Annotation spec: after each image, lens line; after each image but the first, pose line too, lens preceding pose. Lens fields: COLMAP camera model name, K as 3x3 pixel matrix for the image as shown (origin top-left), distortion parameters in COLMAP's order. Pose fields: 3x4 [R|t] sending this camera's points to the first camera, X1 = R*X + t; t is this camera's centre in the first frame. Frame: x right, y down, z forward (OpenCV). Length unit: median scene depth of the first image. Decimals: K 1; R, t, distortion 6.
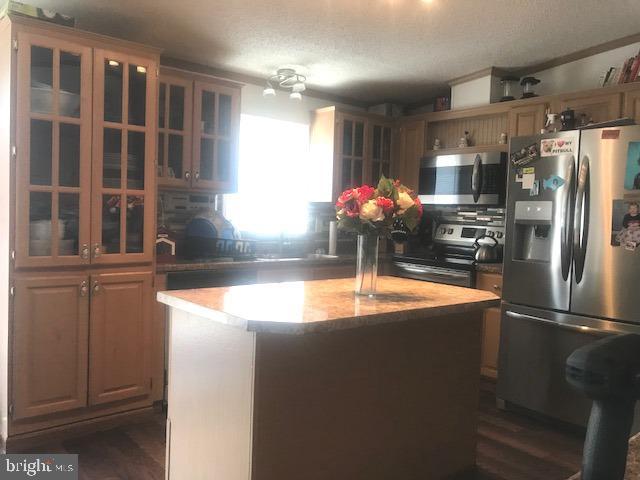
lens RADIAL K [[537.1, 0, 316.2], [0, 537.1, 236.8], [0, 0, 1]] dist [0.006777, 0.004846]
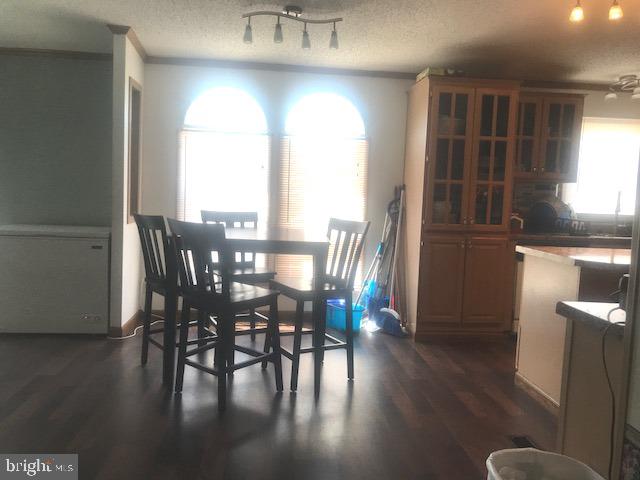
lens RADIAL K [[537.1, 0, 316.2], [0, 537.1, 236.8], [0, 0, 1]] dist [0.006777, 0.004846]
pose [[0.826123, 0.051248, -0.561155, 0.073141], [-0.037104, 0.998642, 0.036578, 0.024640], [0.562267, -0.009397, 0.826902, -0.435030]]
